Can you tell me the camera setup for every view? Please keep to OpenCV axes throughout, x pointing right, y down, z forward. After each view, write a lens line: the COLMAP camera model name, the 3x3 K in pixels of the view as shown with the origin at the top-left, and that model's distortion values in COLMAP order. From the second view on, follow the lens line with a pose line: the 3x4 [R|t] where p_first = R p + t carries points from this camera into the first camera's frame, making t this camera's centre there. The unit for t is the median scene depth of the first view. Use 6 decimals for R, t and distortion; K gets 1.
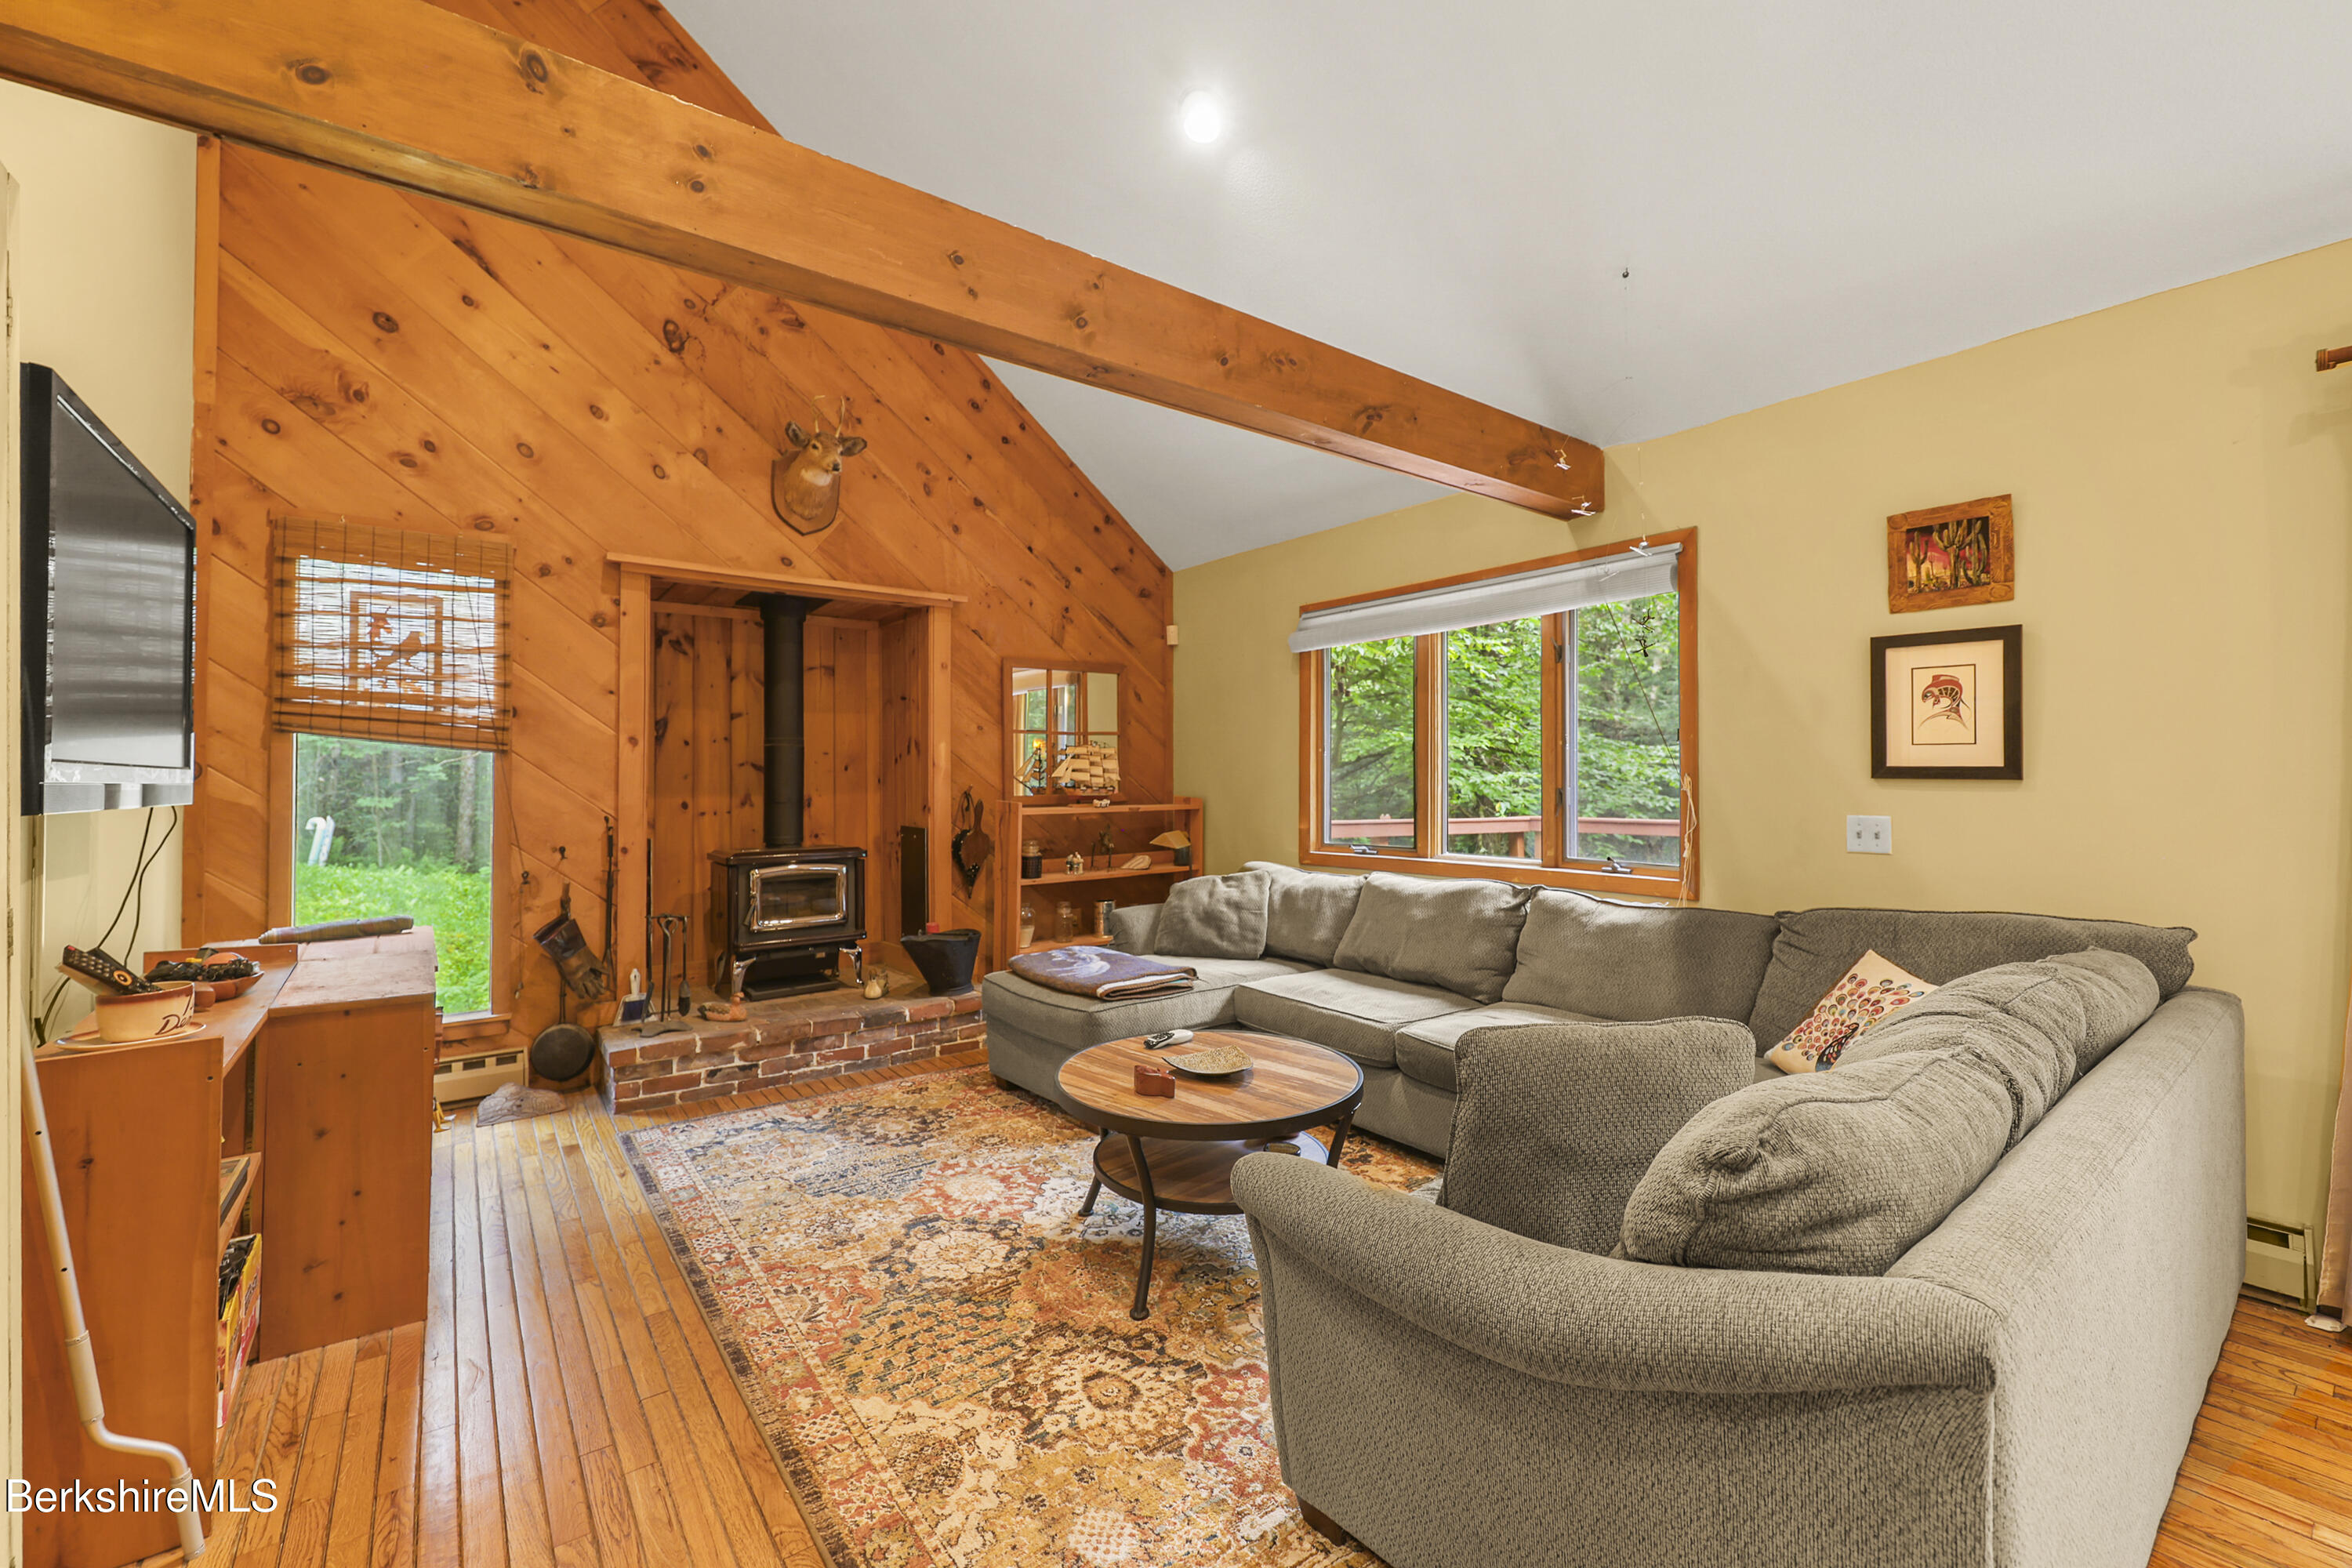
lens RADIAL K [[968.0, 0, 1171.7], [0, 968.0, 764.4], [0, 0, 1]] dist [0.000407, 0.000097]
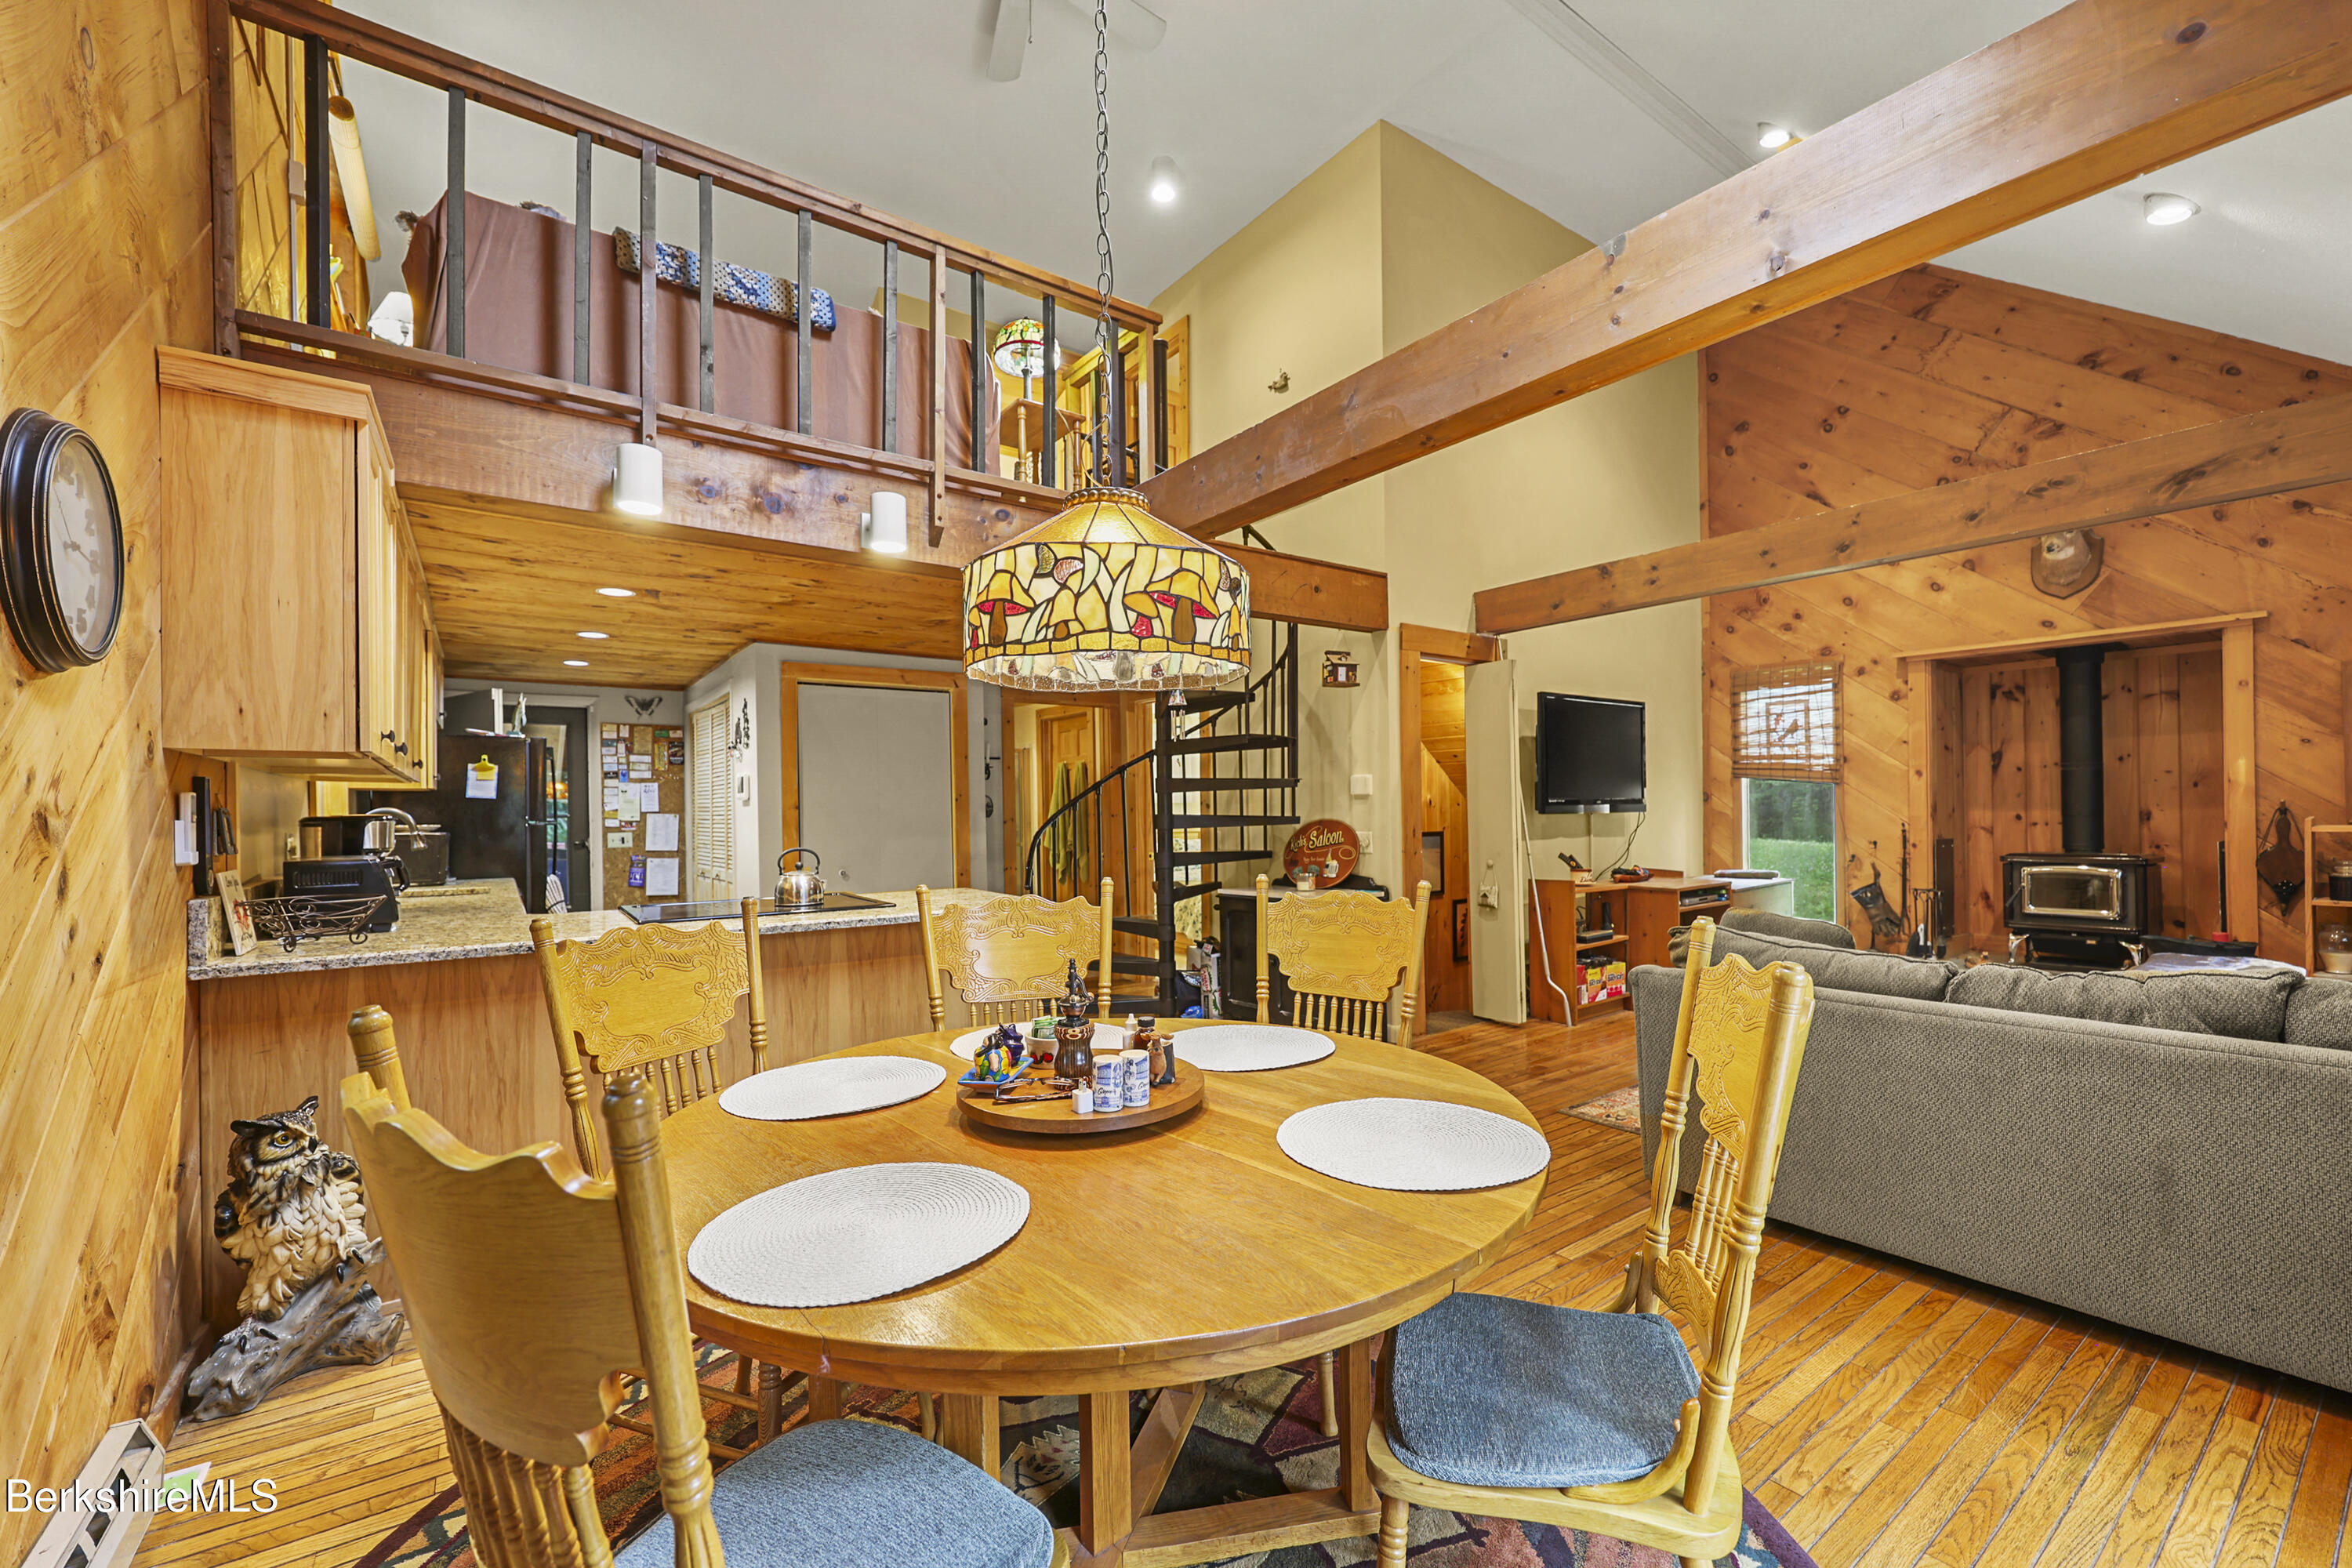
lens RADIAL K [[960.3, 0, 1184.6], [0, 960.3, 808.0], [0, 0, 1]] dist [-0.001016, -0.000102]
pose [[-0.017527, 0.004182, -0.999838, 0.863078], [0.030380, 0.999532, 0.003648, -0.009194], [0.999385, -0.030311, -0.017646, -0.104623]]
